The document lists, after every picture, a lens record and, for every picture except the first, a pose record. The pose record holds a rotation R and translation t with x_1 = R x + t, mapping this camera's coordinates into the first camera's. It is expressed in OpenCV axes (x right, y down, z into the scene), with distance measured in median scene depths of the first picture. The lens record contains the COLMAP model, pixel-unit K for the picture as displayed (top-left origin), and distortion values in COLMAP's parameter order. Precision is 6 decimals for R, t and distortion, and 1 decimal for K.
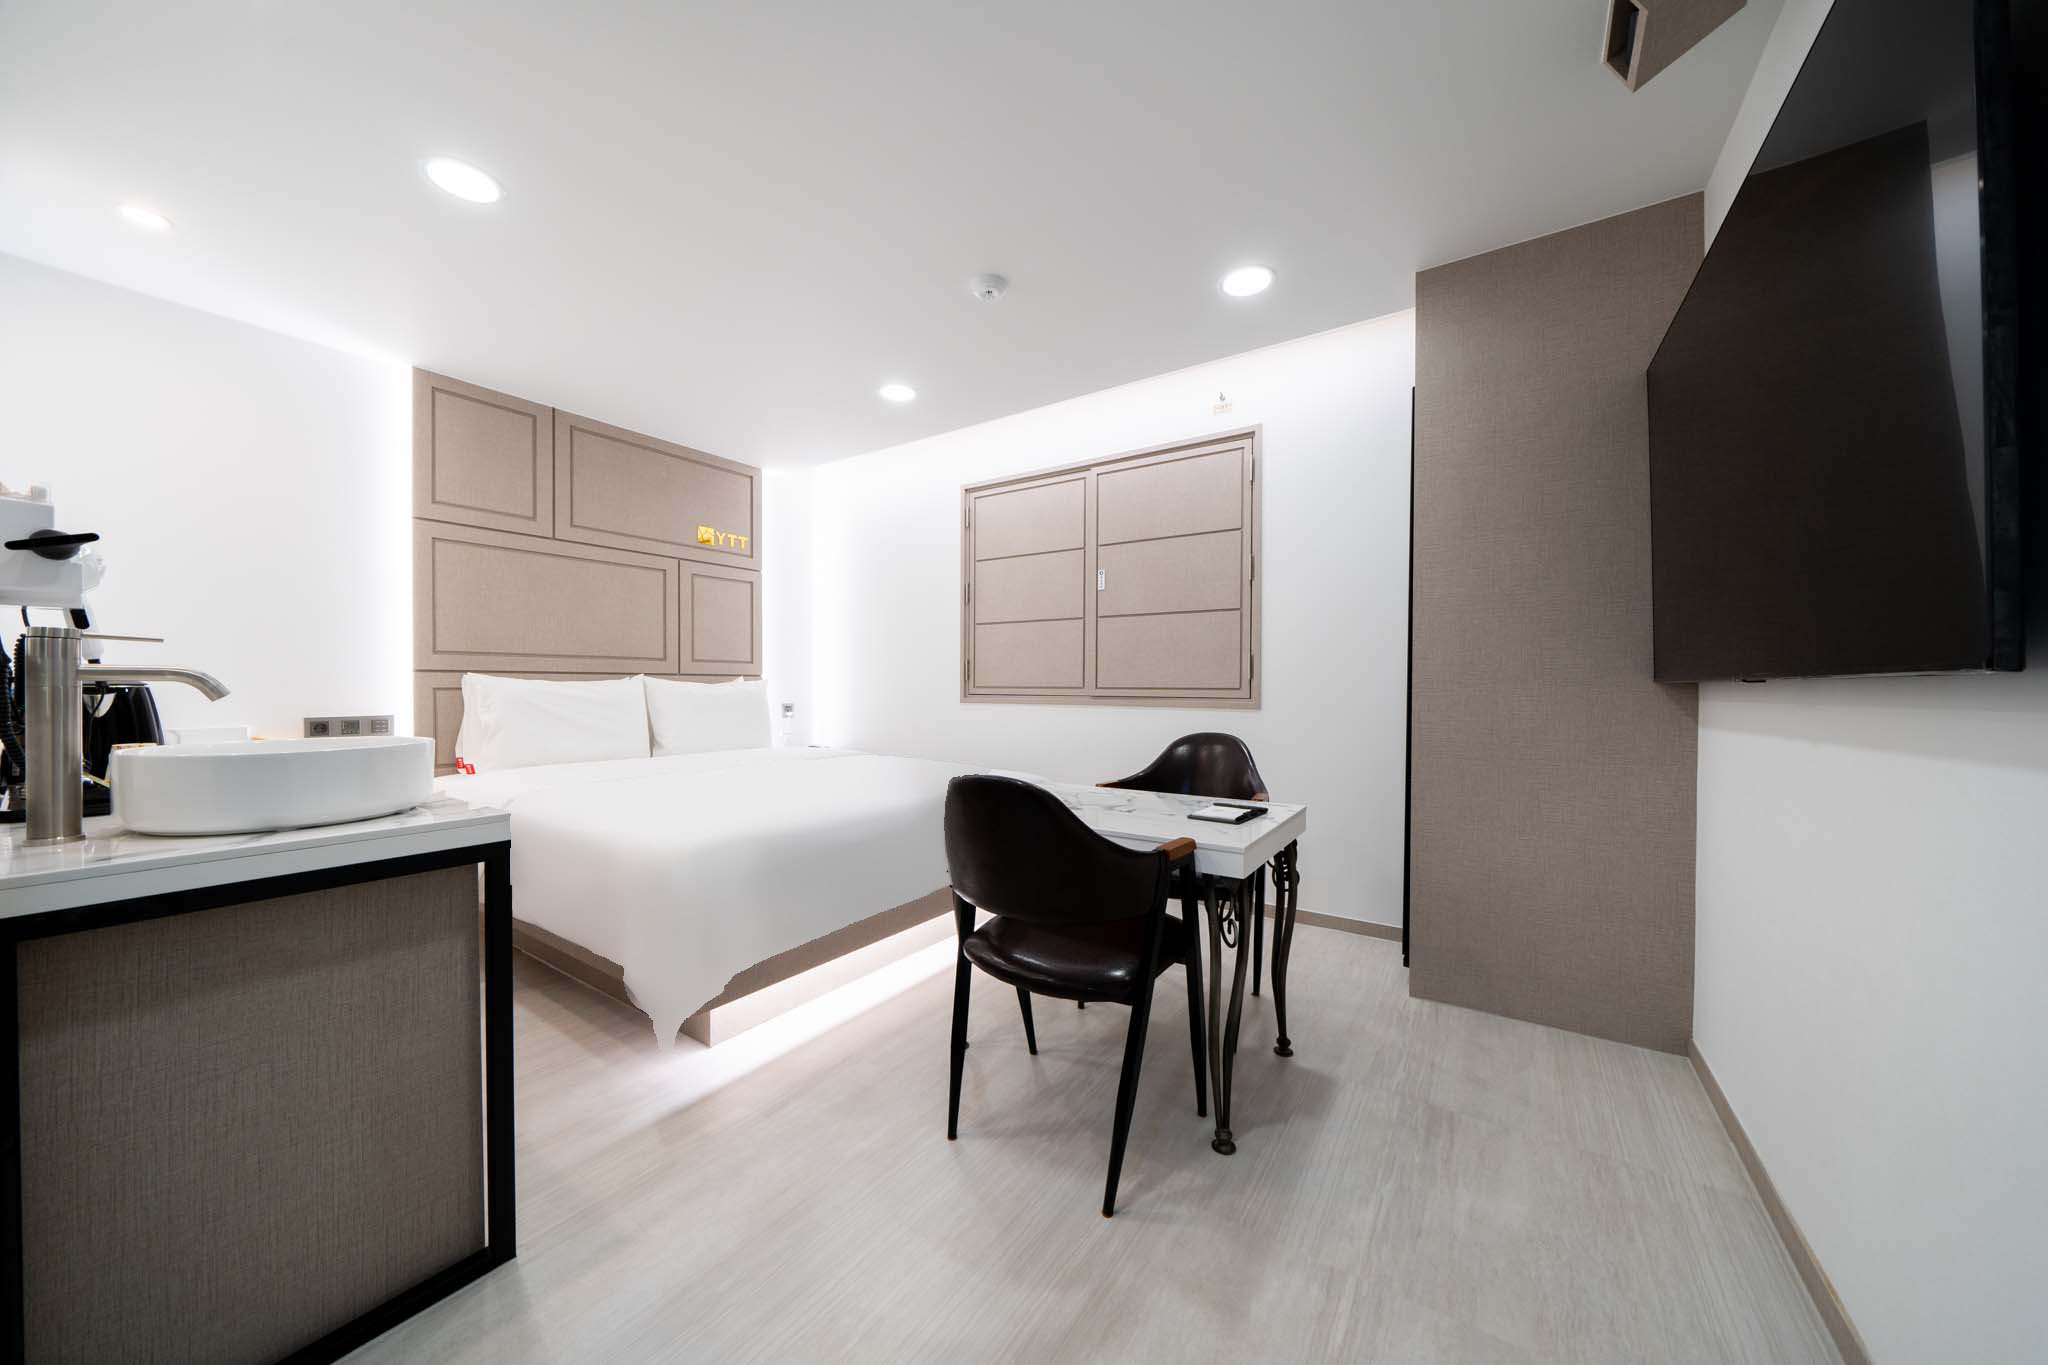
lens RADIAL K [[699.0, 0, 1028.0], [0, 699.0, 693.2], [0, 0, 1]] dist [-0.008551, 0.000318]
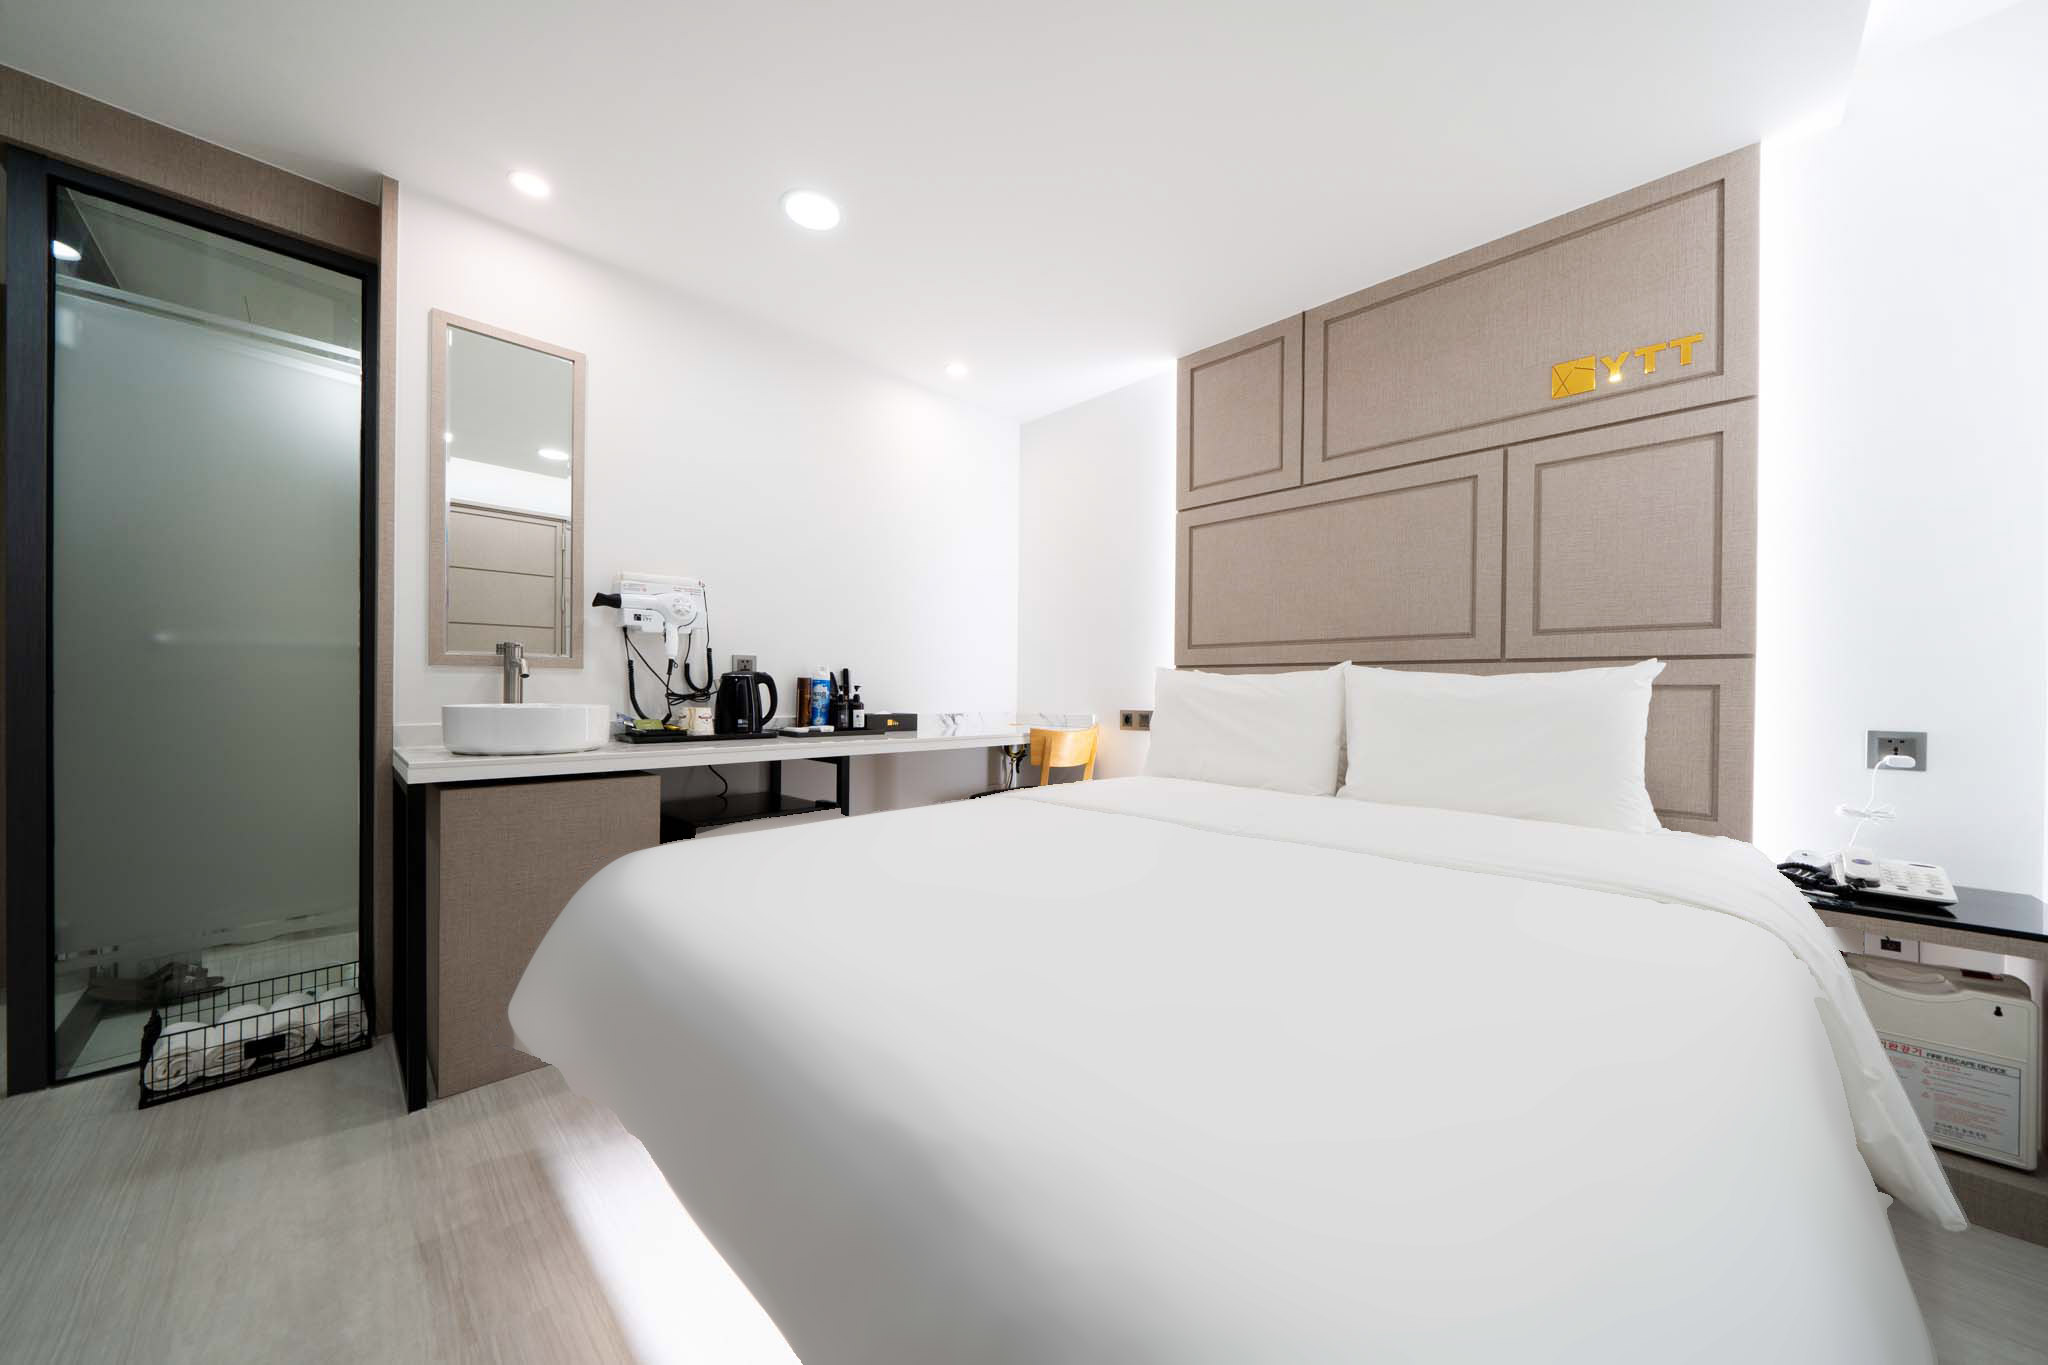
lens RADIAL K [[699.0, 0, 1028.0], [0, 699.0, 693.2], [0, 0, 1]] dist [-0.008551, 0.000318]
pose [[-0.183046, 0.002539, -0.983101, 0.111303], [-0.016827, 0.999842, 0.005715, 0.002087], [0.982960, 0.017589, -0.182974, 0.843773]]
